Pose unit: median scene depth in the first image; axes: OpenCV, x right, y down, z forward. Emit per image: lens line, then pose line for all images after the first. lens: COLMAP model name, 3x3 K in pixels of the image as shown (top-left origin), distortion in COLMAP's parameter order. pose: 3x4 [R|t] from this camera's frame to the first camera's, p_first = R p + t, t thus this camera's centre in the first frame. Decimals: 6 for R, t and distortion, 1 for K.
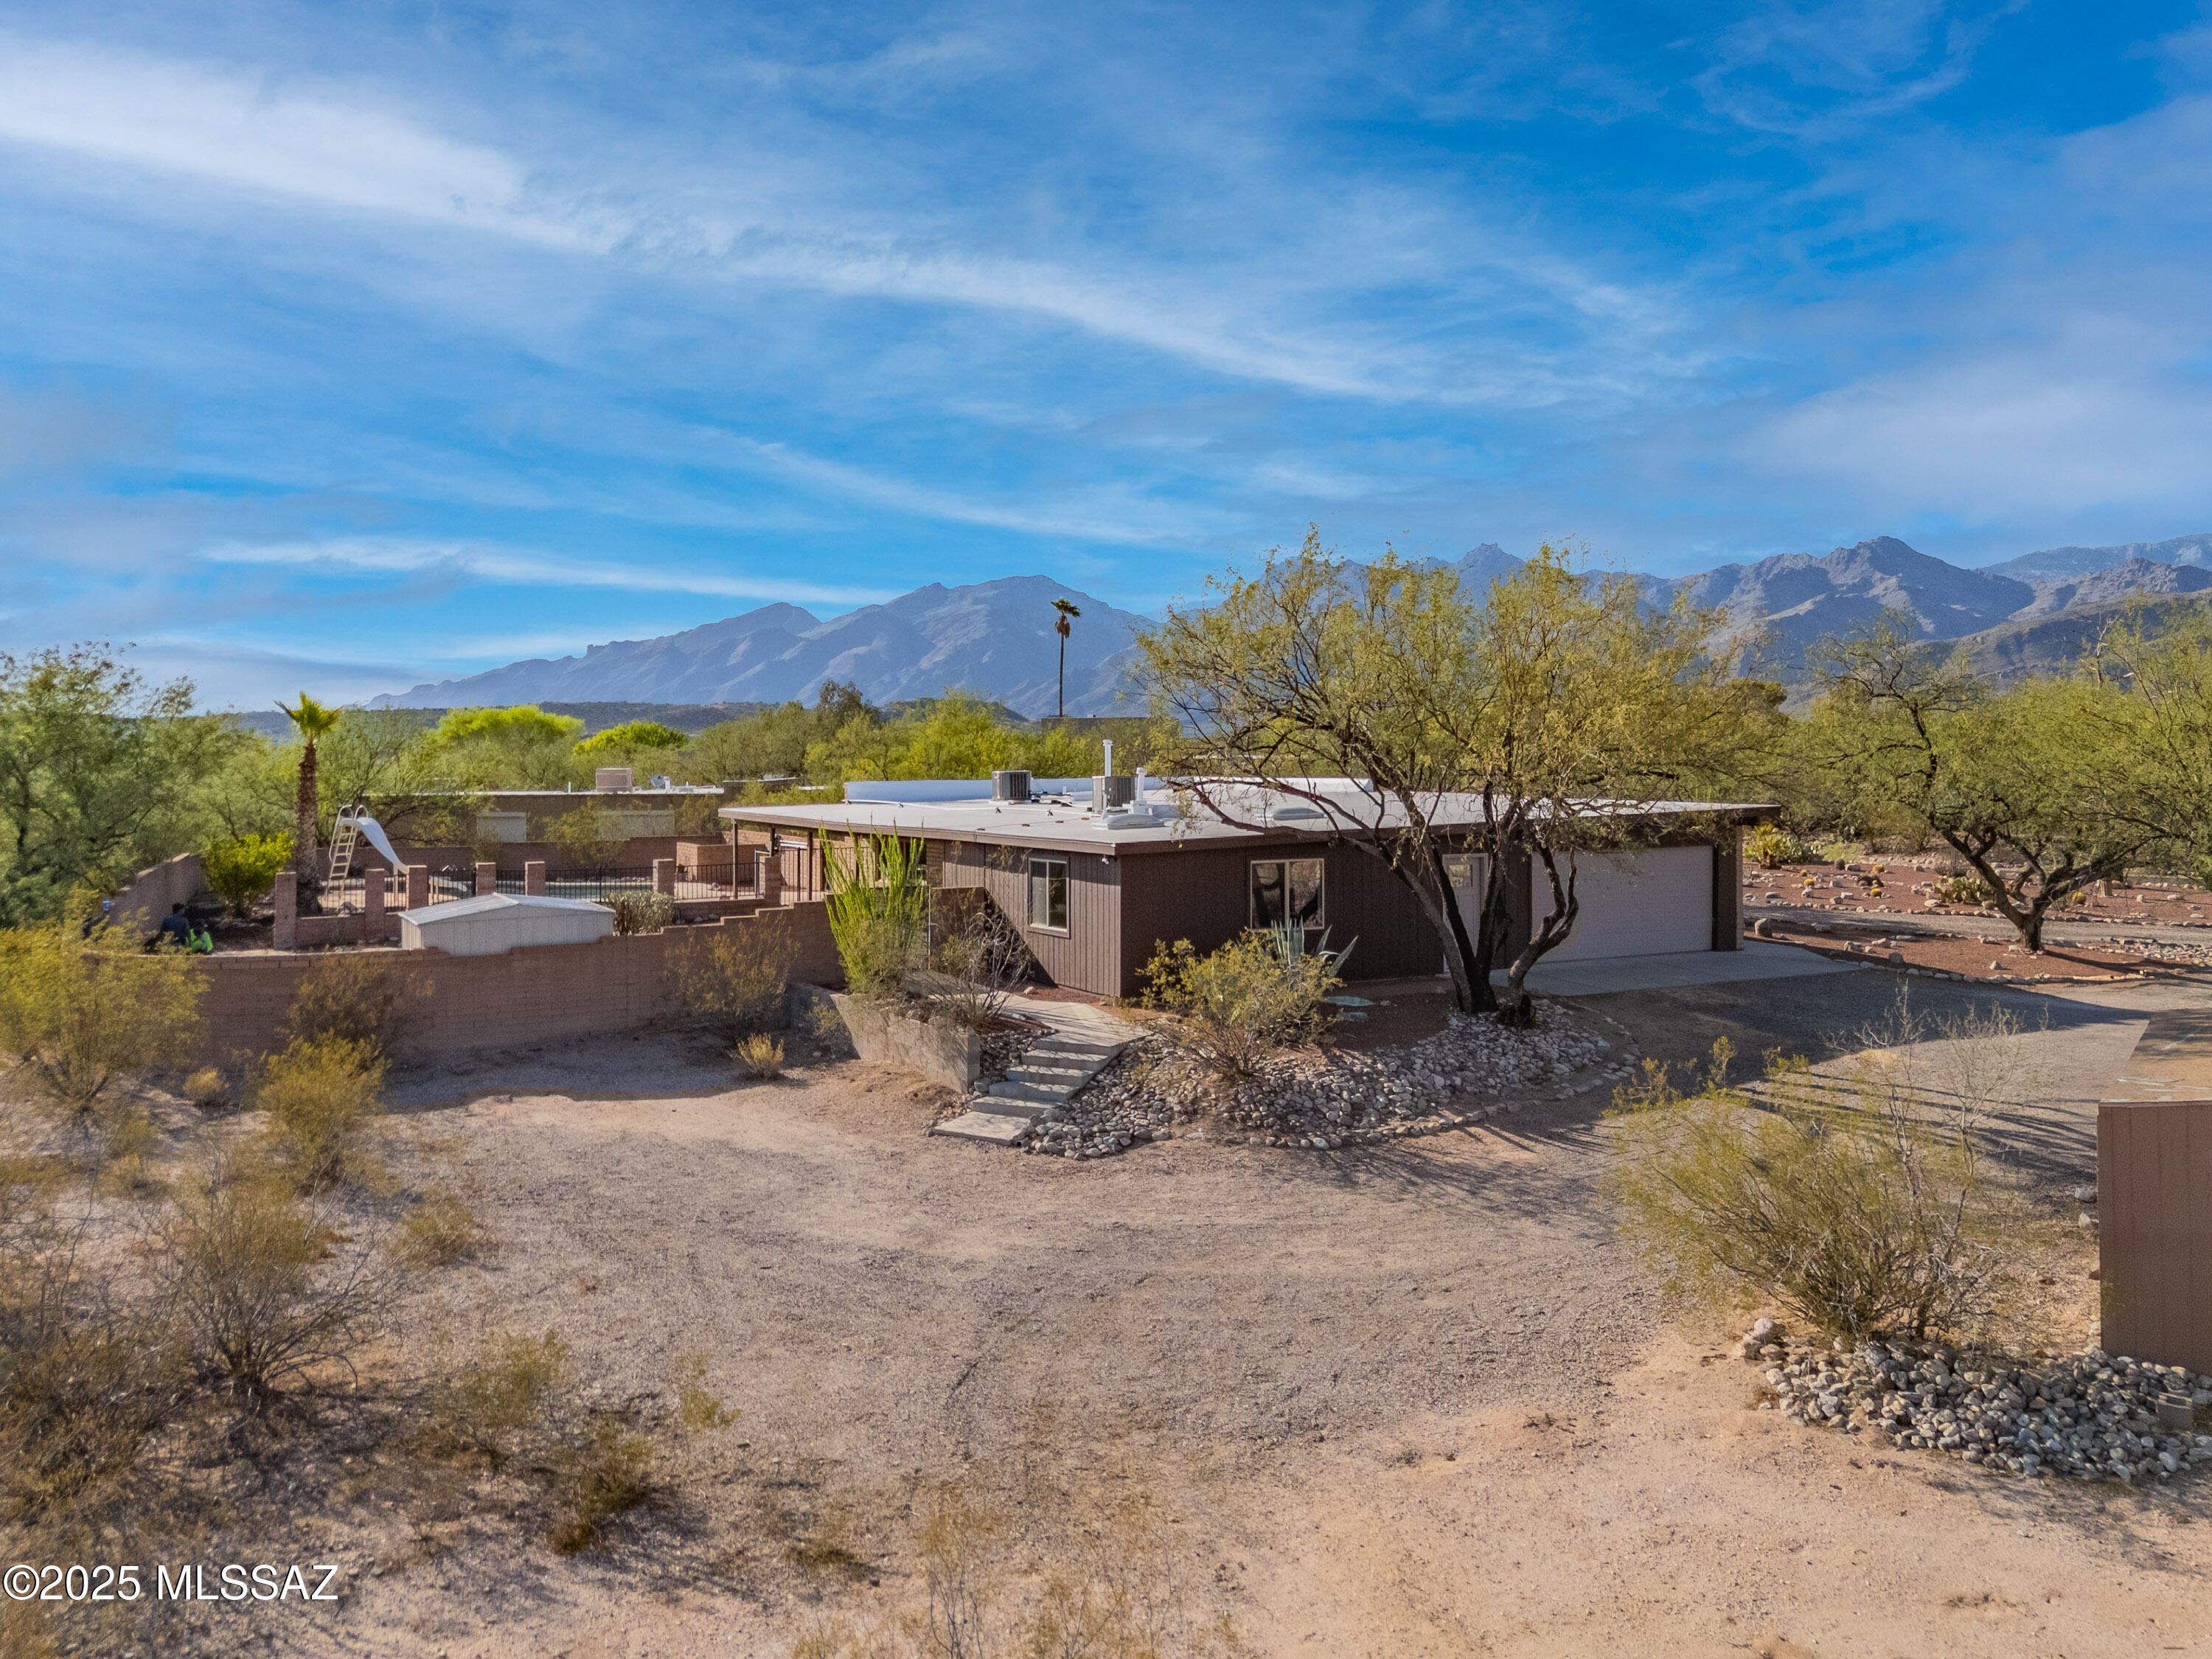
lens RADIAL K [[1540.0, 0, 1165.0], [0, 1540.0, 819.0], [0, 0, 1]] dist [0.063720, -0.005158]
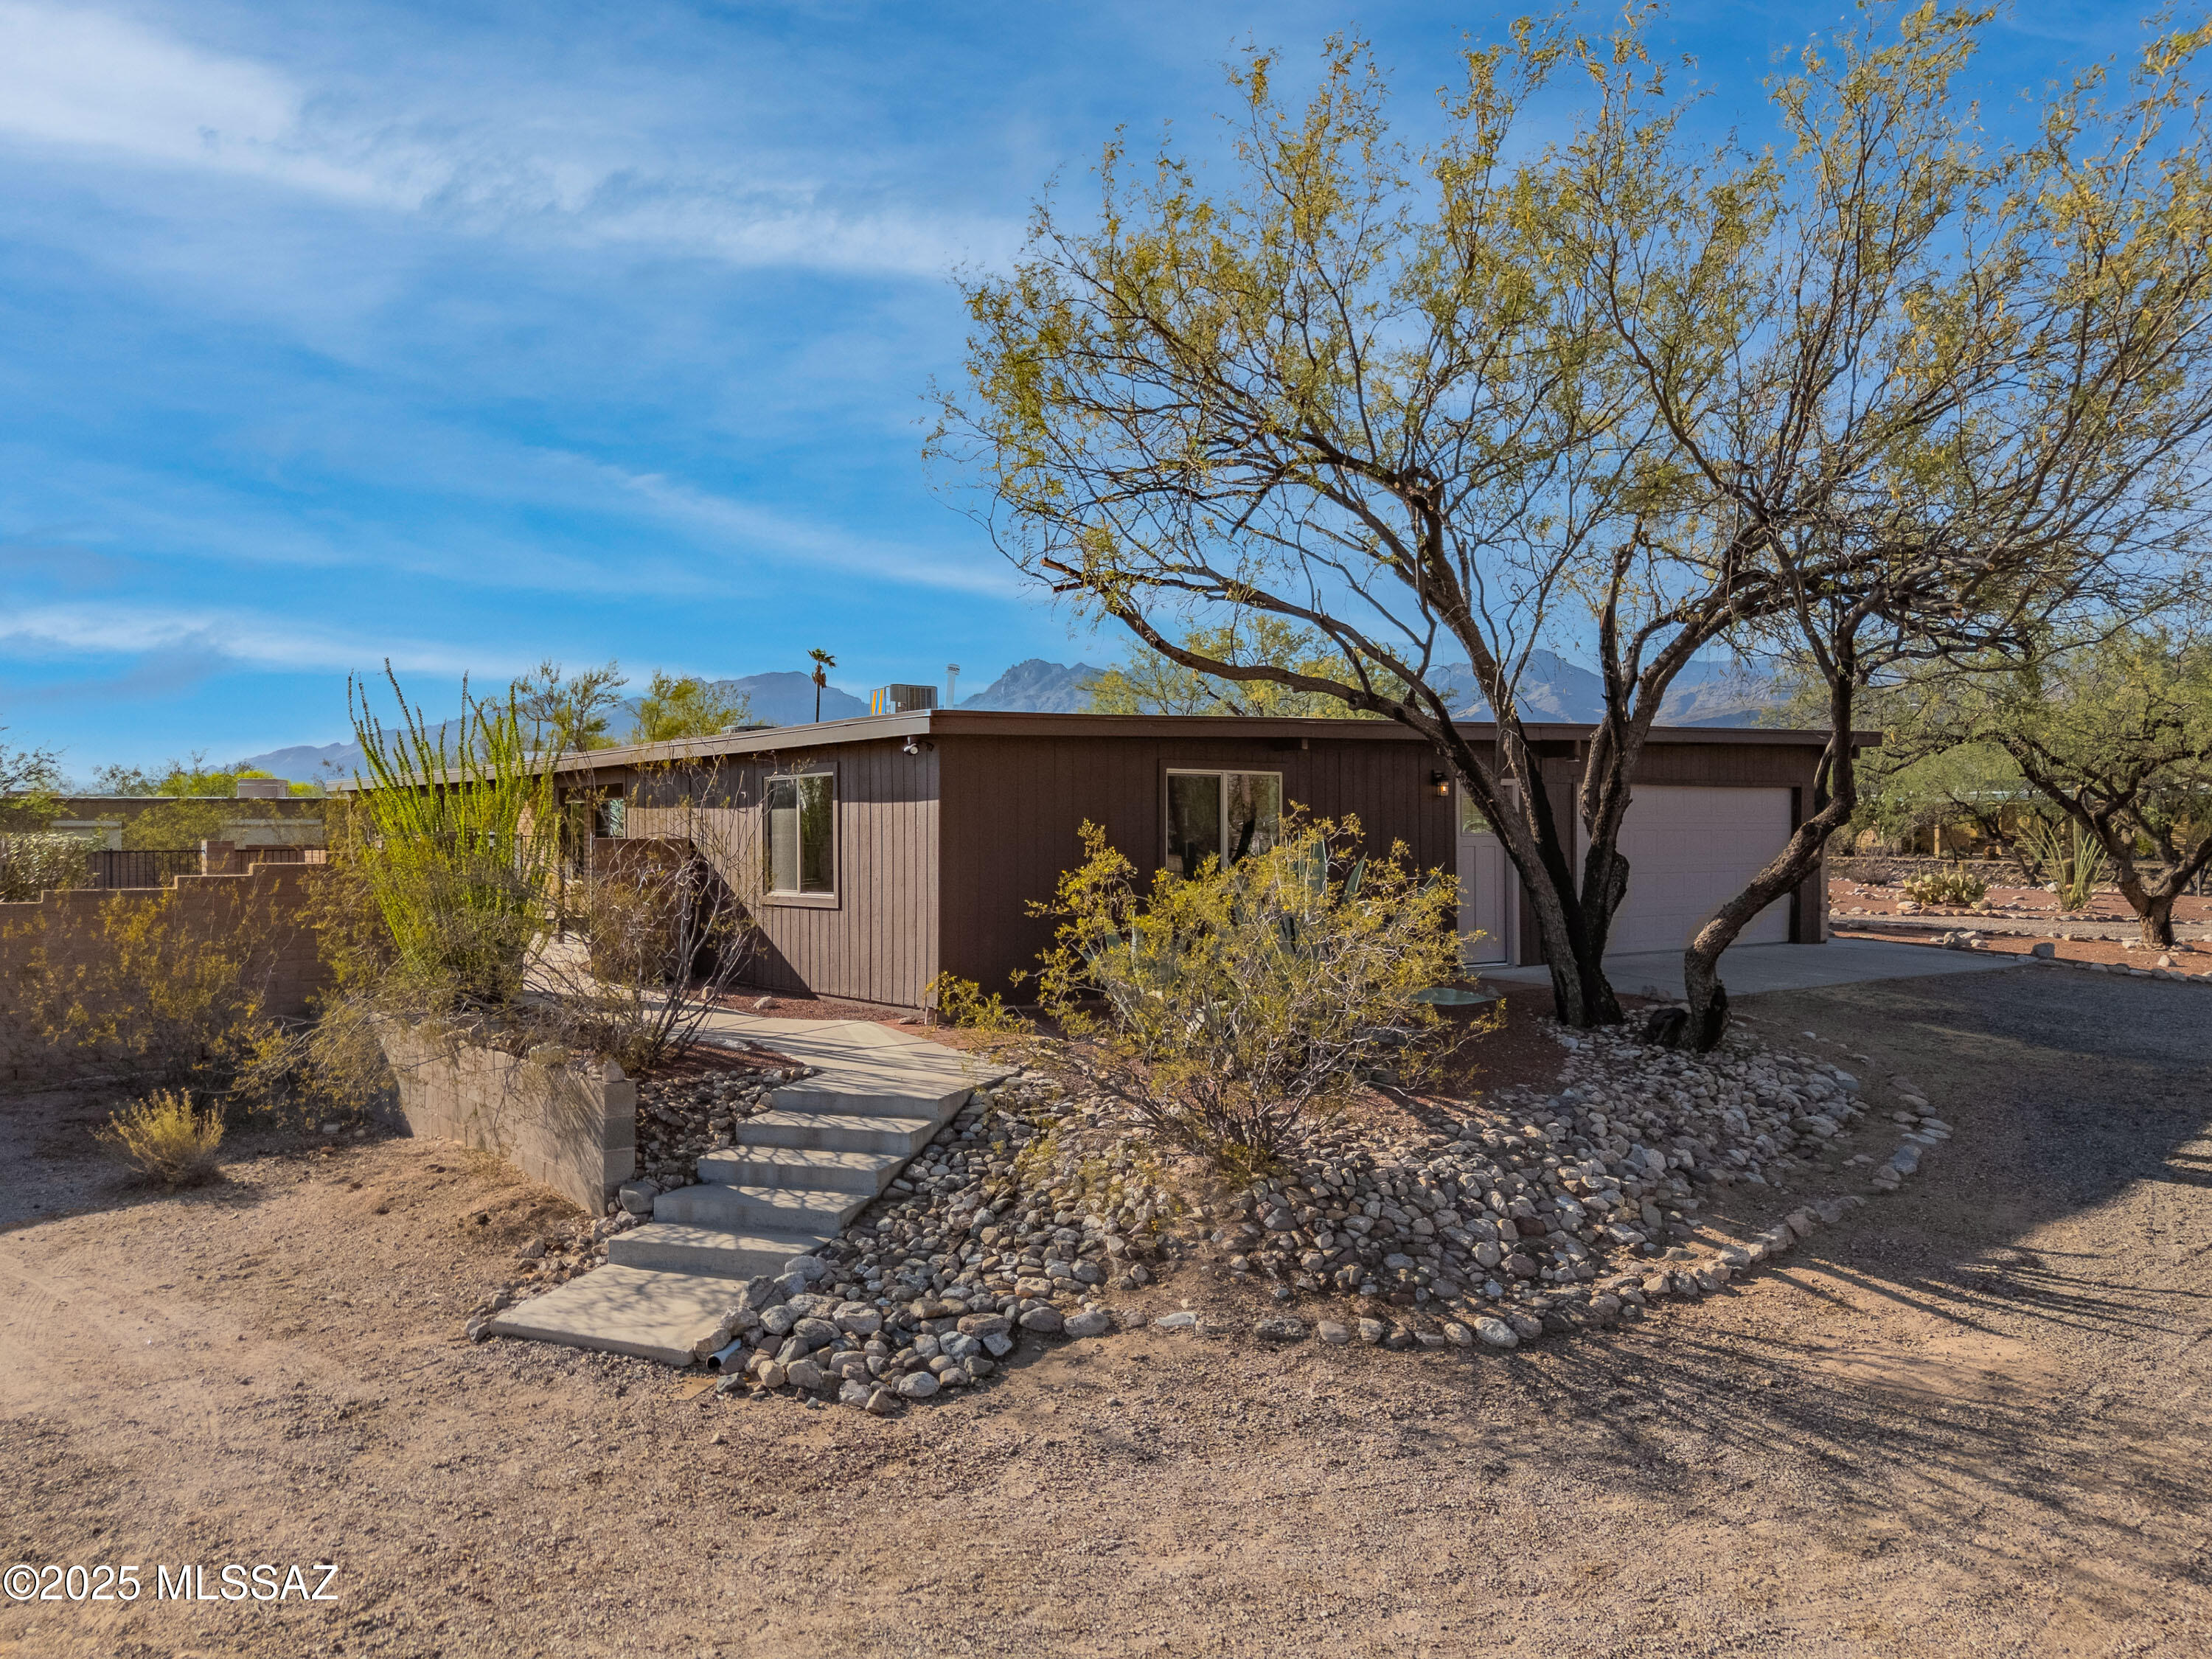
lens RADIAL K [[1514.1, 0, 1167.1], [0, 1514.1, 837.3], [0, 0, 1]] dist [0.021776, -0.002973]
pose [[0.986997, 0.008328, 0.160523, -0.042876], [-0.004078, 0.999633, -0.026791, 0.085382], [-0.160688, 0.025788, 0.986668, 0.571079]]
